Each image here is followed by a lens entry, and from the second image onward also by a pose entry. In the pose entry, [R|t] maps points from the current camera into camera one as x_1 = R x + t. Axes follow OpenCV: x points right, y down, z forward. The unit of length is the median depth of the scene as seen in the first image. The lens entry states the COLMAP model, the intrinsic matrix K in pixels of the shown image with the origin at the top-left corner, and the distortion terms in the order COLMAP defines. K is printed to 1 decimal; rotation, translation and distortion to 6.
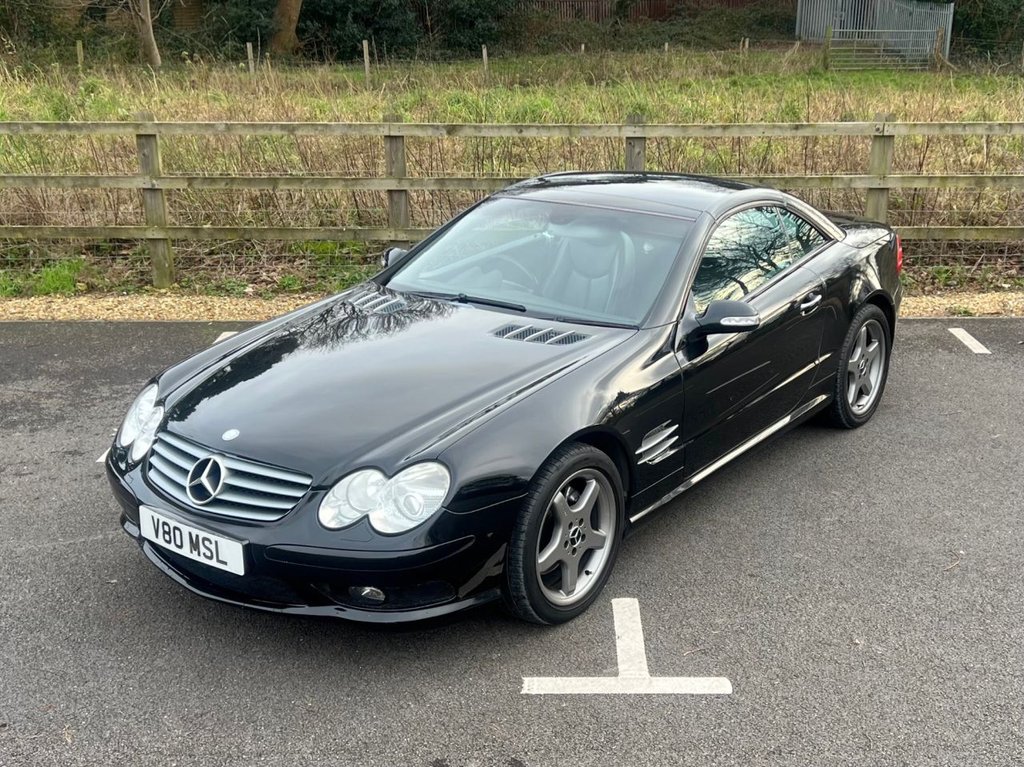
lens RADIAL K [[1184.9, 0, 542.9], [0, 1184.9, 405.9], [0, 0, 1]] dist [0.126000, -0.268962]
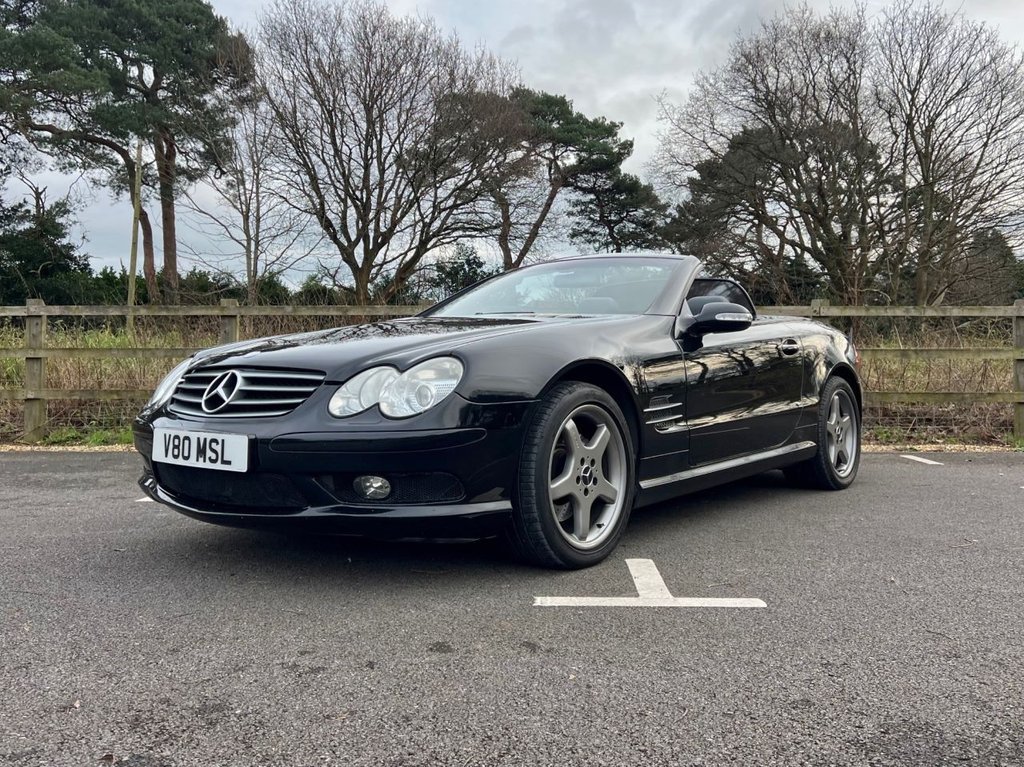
lens RADIAL K [[902.9, 0, 516.3], [0, 902.9, 336.7], [0, 0, 1]] dist [0.066789, -0.085748]
pose [[0.999718, 0.000724, -0.023718, -0.006762], [-0.009326, 0.931082, -0.364691, 0.137888], [0.021819, 0.364810, 0.930826, 0.128154]]
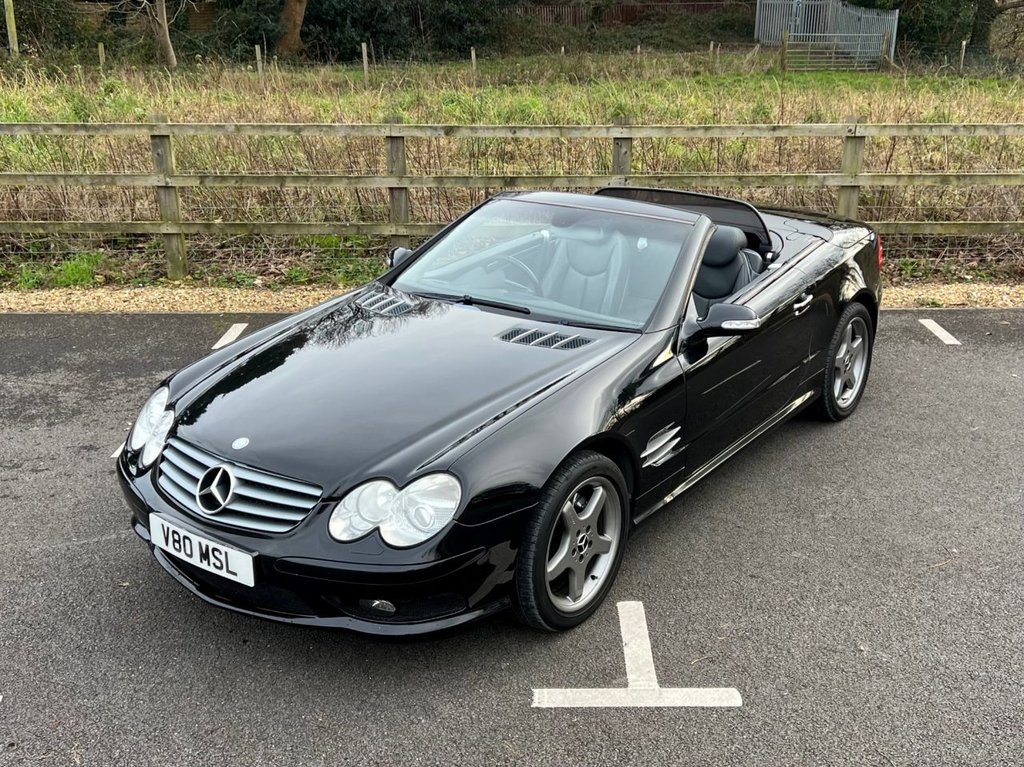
lens RADIAL K [[1060.9, 0, 533.1], [0, 1060.9, 383.0], [0, 0, 1]] dist [0.103068, -0.196083]
pose [[0.999950, -0.001774, 0.009890, -0.011579], [0.001652, 0.999923, 0.012332, -0.018856], [-0.009911, -0.012315, 0.999875, 0.048629]]
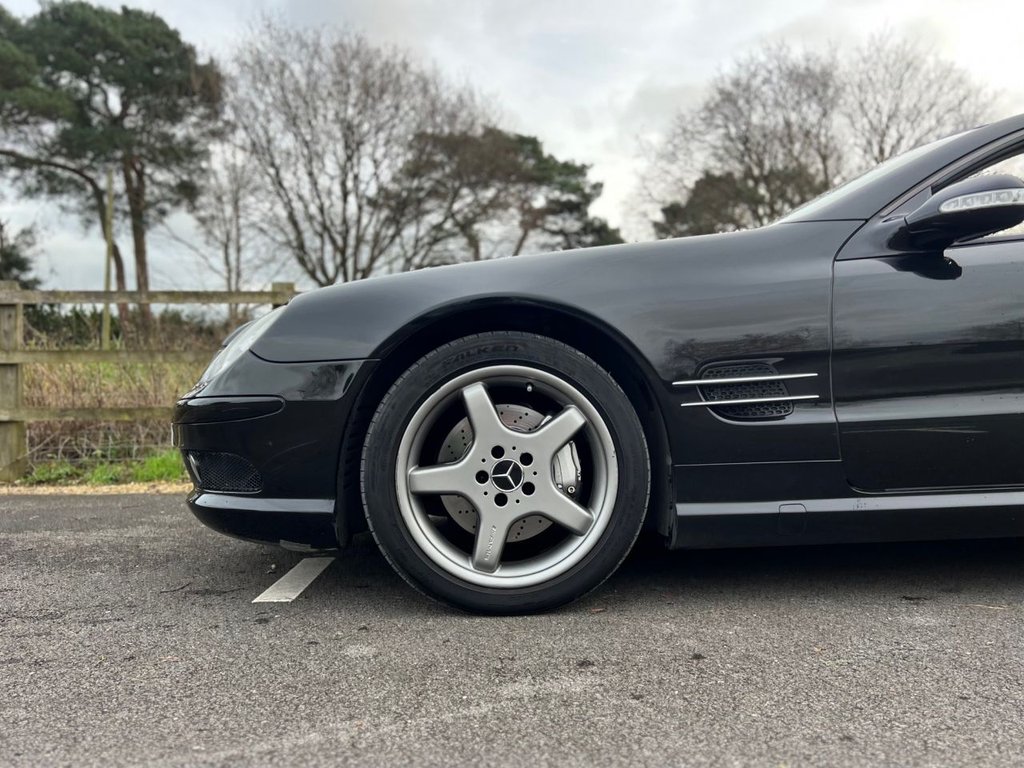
lens RADIAL K [[812.4, 0, 499.7], [0, 812.4, 425.3], [0, 0, 1]] dist [0.011493, 0.002463]
pose [[0.999247, -0.006071, 0.038316, -0.189617], [0.017933, 0.948104, -0.317454, 0.058034], [-0.034400, 0.317902, 0.947499, 0.439111]]
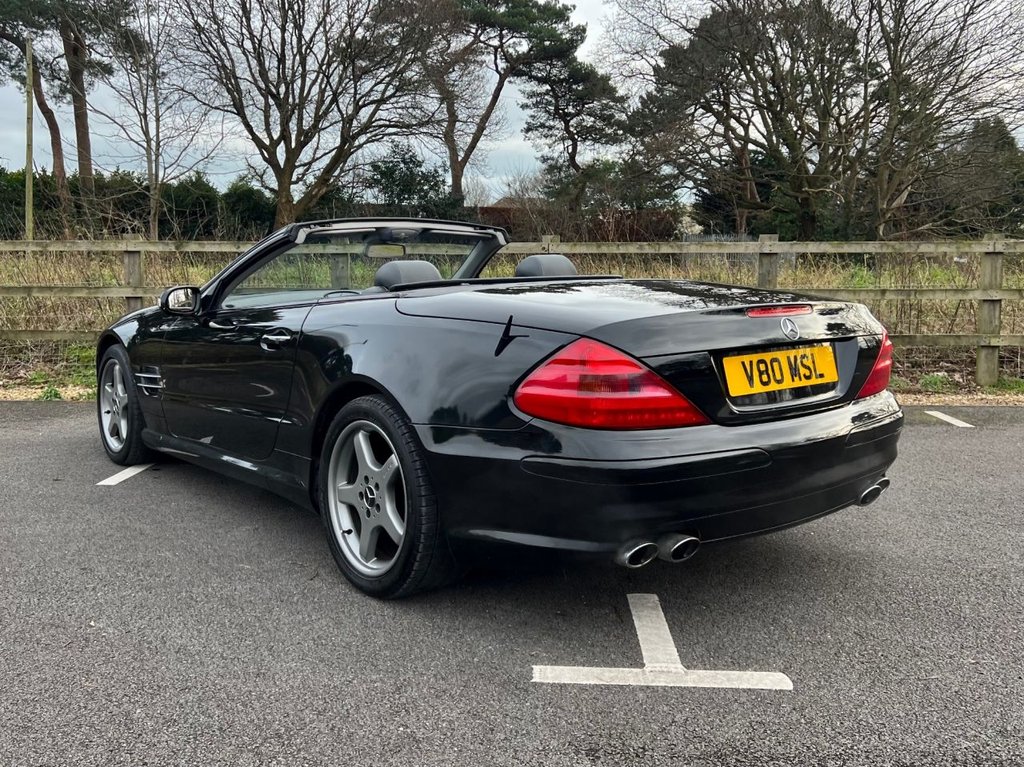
lens RADIAL K [[931.1, 0, 508.0], [0, 931.1, 346.0], [0, 0, 1]] dist [0.031807, -0.020040]
pose [[0.998607, 0.005945, -0.052437, 0.289801], [-0.018614, 0.969452, -0.244575, 0.079359], [0.049381, 0.245210, 0.968212, 0.155349]]
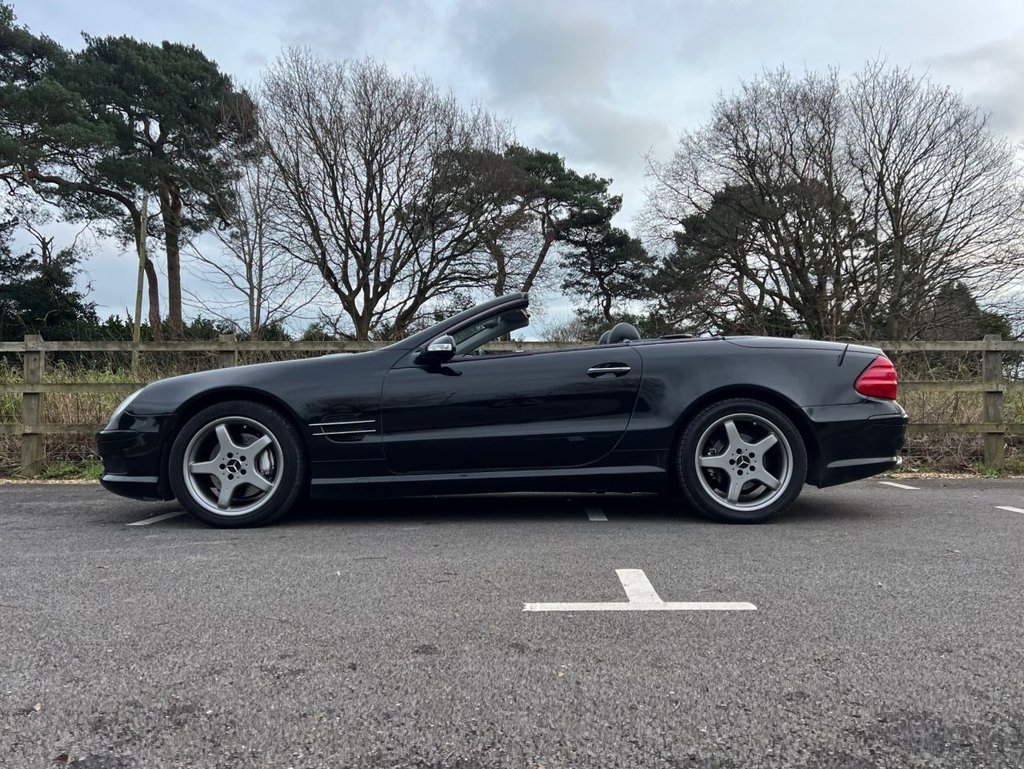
lens RADIAL K [[859.3, 0, 540.0], [0, 859.3, 373.9], [0, 0, 1]] dist [0.064603, -0.074583]
pose [[0.999959, -0.001575, 0.008954, -0.004891], [0.004844, 0.925725, -0.378166, 0.146487], [-0.007693, 0.378194, 0.925695, 0.150712]]
